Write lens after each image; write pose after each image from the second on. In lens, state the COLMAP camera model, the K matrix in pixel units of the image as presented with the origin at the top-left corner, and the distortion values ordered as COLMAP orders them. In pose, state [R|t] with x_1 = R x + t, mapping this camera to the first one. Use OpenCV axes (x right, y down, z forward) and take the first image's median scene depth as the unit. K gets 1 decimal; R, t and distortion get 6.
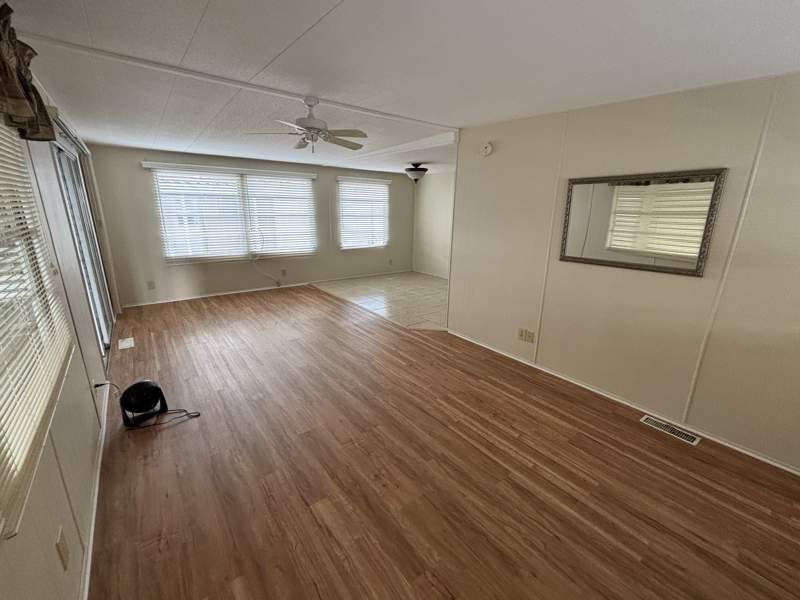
lens RADIAL K [[334.7, 0, 397.9], [0, 334.7, 297.8], [0, 0, 1]] dist [0.000276, -0.000016]
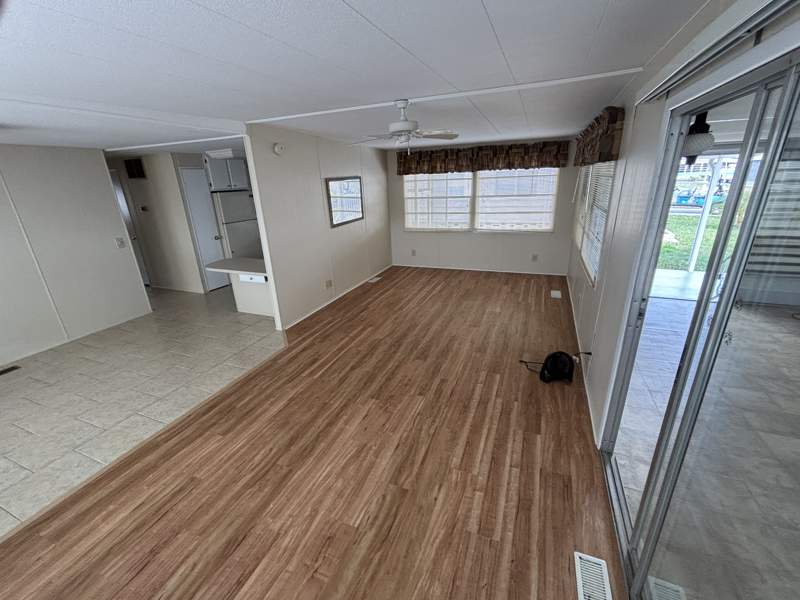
lens RADIAL K [[334.7, 0, 397.9], [0, 334.7, 297.8], [0, 0, 1]] dist [0.000276, -0.000016]
pose [[-0.495136, -0.288795, 0.819413, -1.128843], [0.261514, 0.849859, 0.457547, -0.487259], [-0.828523, 0.440836, -0.345272, 1.446309]]
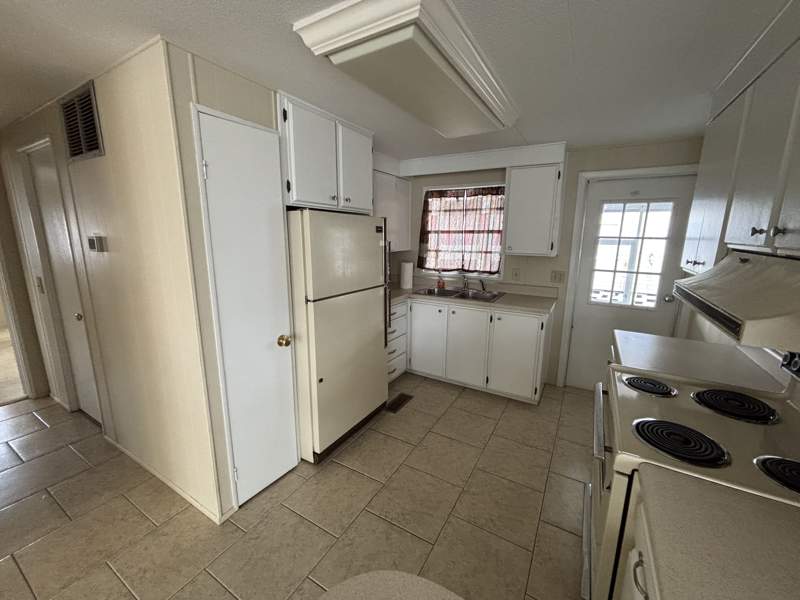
lens RADIAL K [[327.4, 0, 400.0], [0, 327.4, 300.0], [0, 0, 1]] dist [0.001637, 0.000519]
pose [[-0.369473, -0.211450, 0.904864, 0.455975], [0.233852, 0.921268, 0.310770, -0.386487], [-0.899335, 0.326425, -0.290936, 1.449111]]
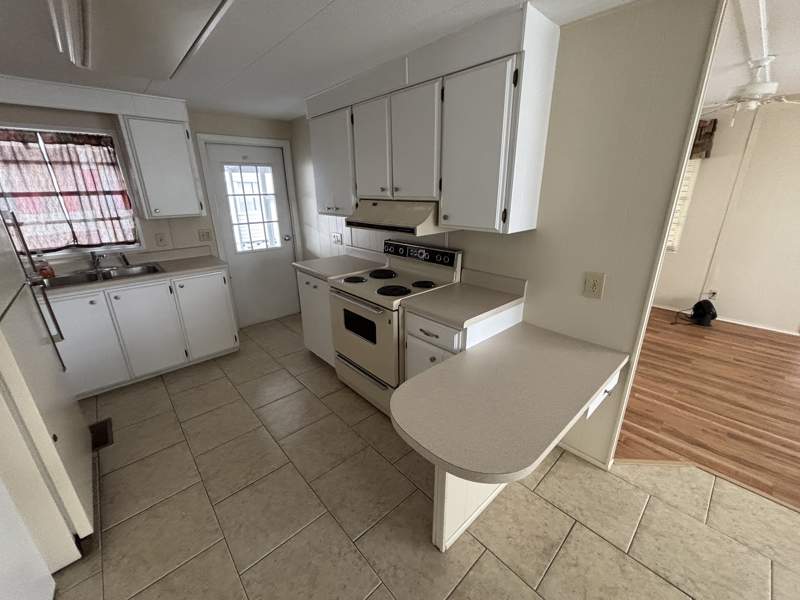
lens RADIAL K [[327.4, 0, 400.0], [0, 327.4, 300.0], [0, 0, 1]] dist [0.001637, 0.000519]
pose [[-0.996218, 0.020945, -0.084331, 0.659915], [-0.030376, 0.825338, 0.563822, -0.468418], [0.081411, 0.564251, -0.821580, 1.731653]]
